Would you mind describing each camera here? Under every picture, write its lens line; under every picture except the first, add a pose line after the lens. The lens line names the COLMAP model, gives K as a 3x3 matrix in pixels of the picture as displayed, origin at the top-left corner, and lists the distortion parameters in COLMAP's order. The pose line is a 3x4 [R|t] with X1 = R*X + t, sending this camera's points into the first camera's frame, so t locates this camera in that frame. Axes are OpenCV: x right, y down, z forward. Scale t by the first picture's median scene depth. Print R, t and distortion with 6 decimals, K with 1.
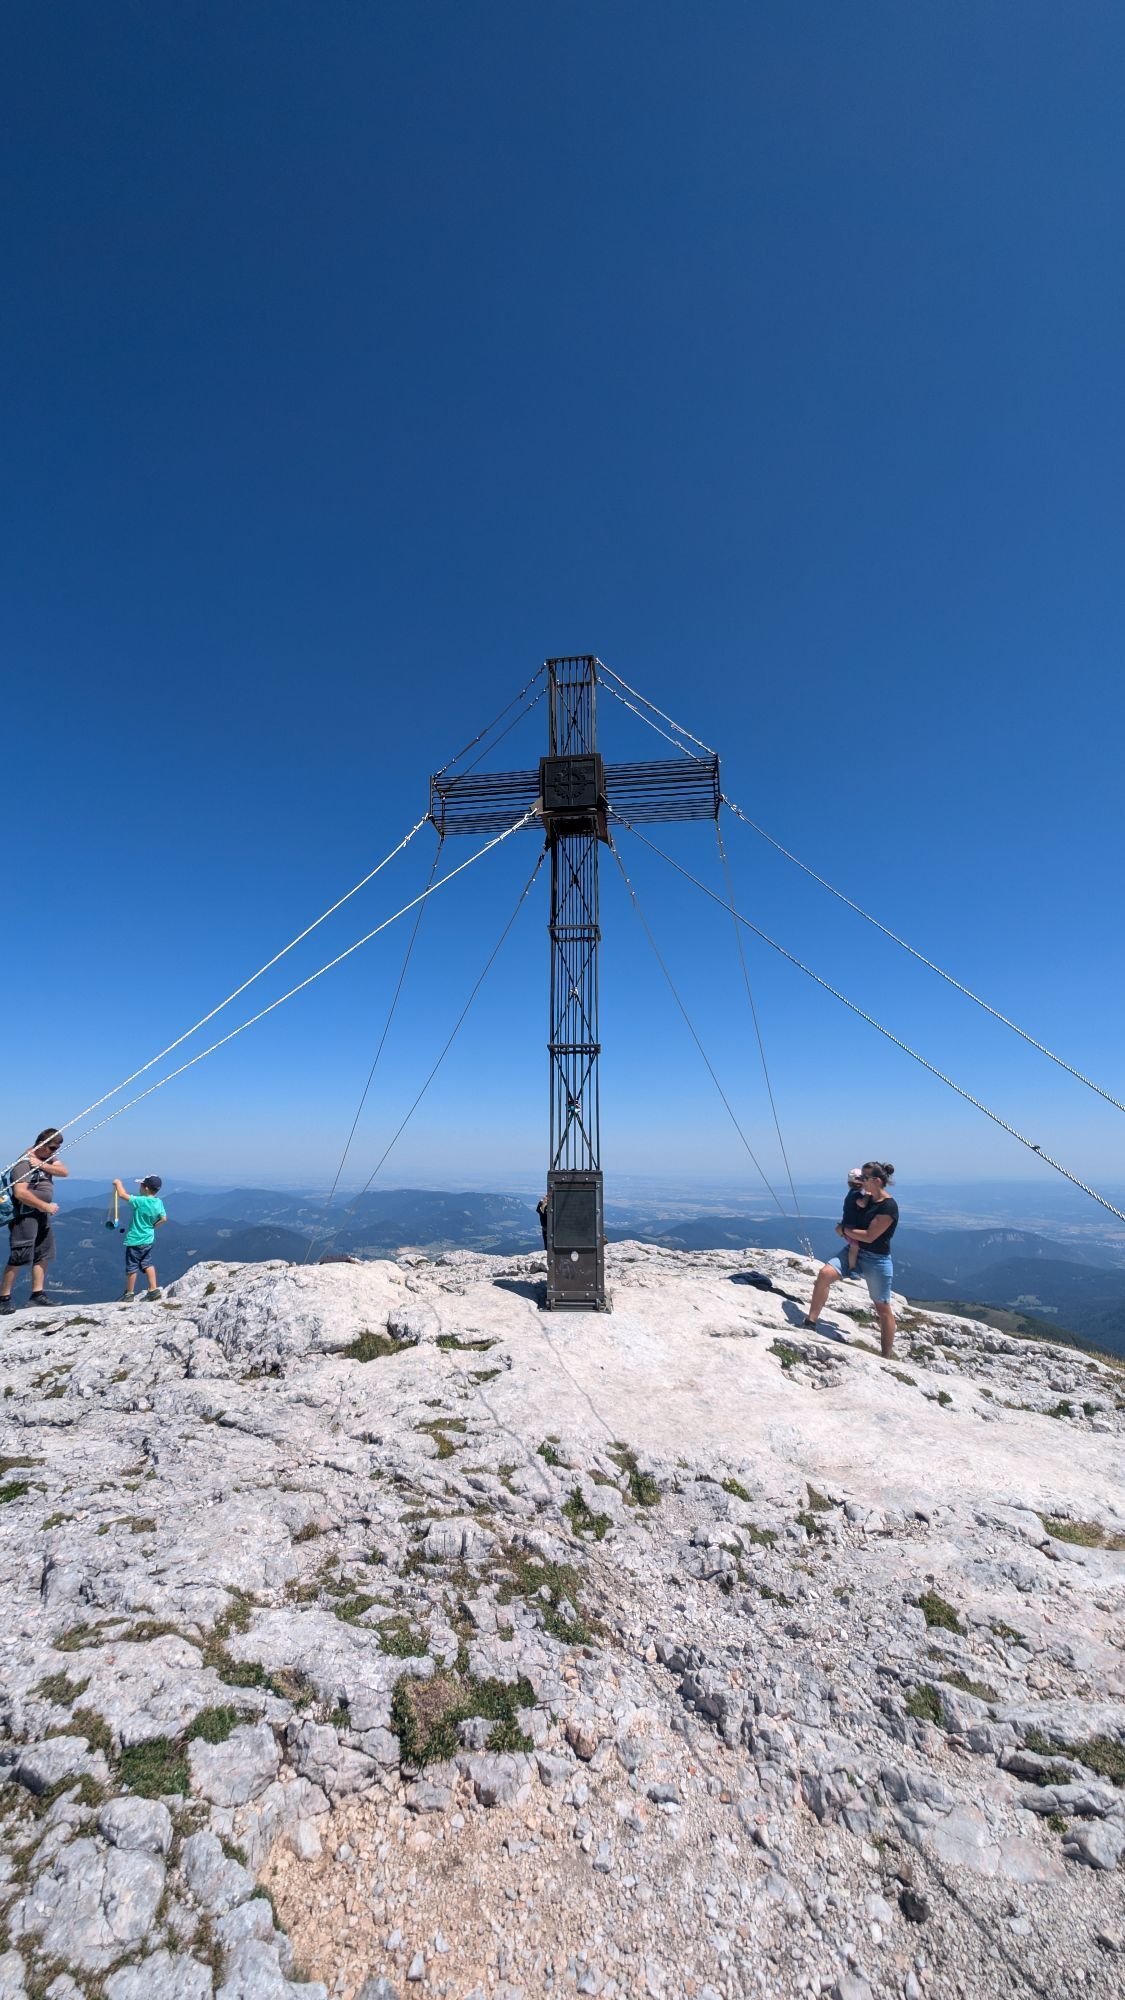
lens RADIAL K [[755.4, 0, 556.6], [0, 755.4, 973.6], [0, 0, 1]] dist [0.009647, -0.008243]
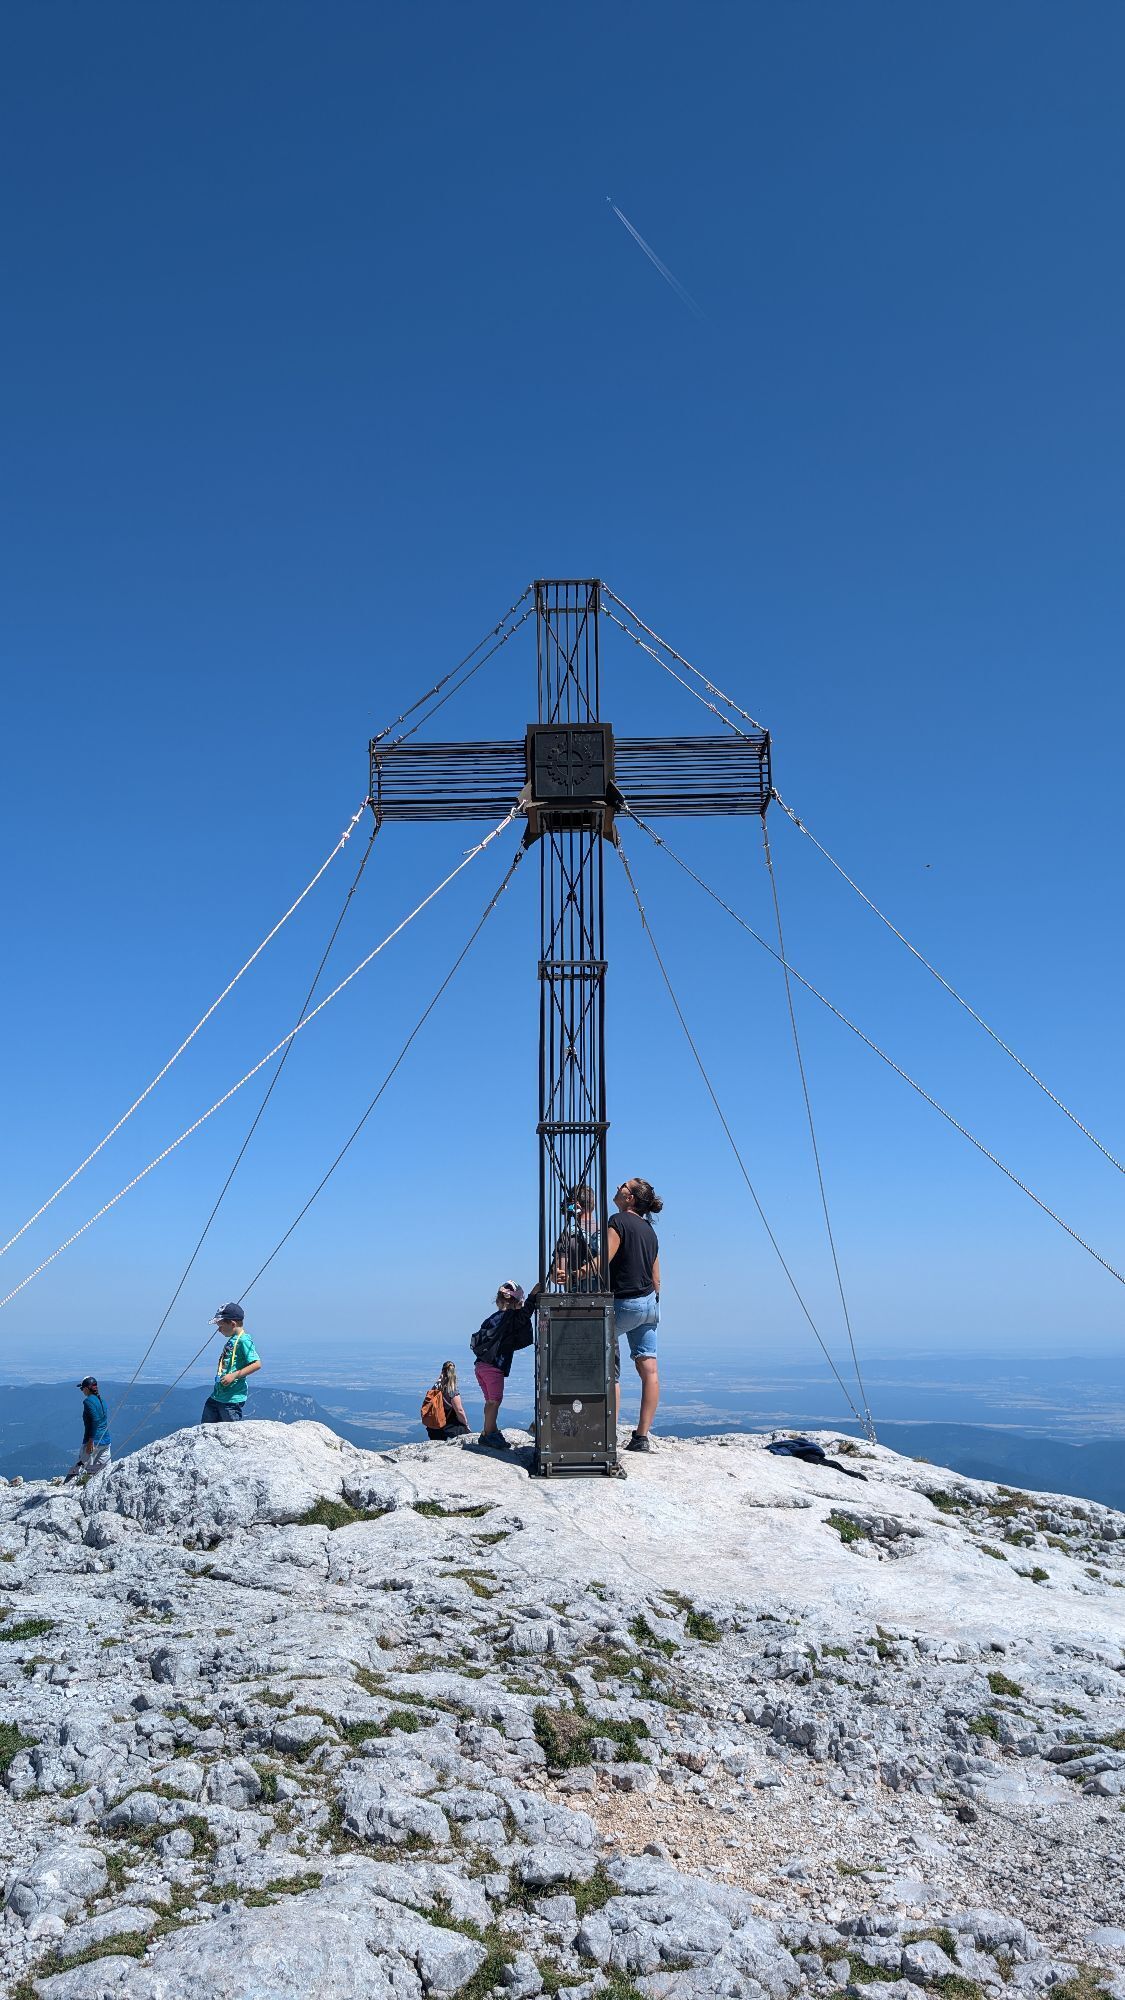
lens RADIAL K [[1458.7, 0, 565.5], [0, 1458.7, 947.1], [0, 0, 1]] dist [-0.003641, -0.005028]
pose [[0.992723, 0.020876, 0.118596, -0.254473], [-0.019868, 0.999756, -0.009676, -0.104017], [-0.118769, 0.007249, 0.992895, -0.667915]]
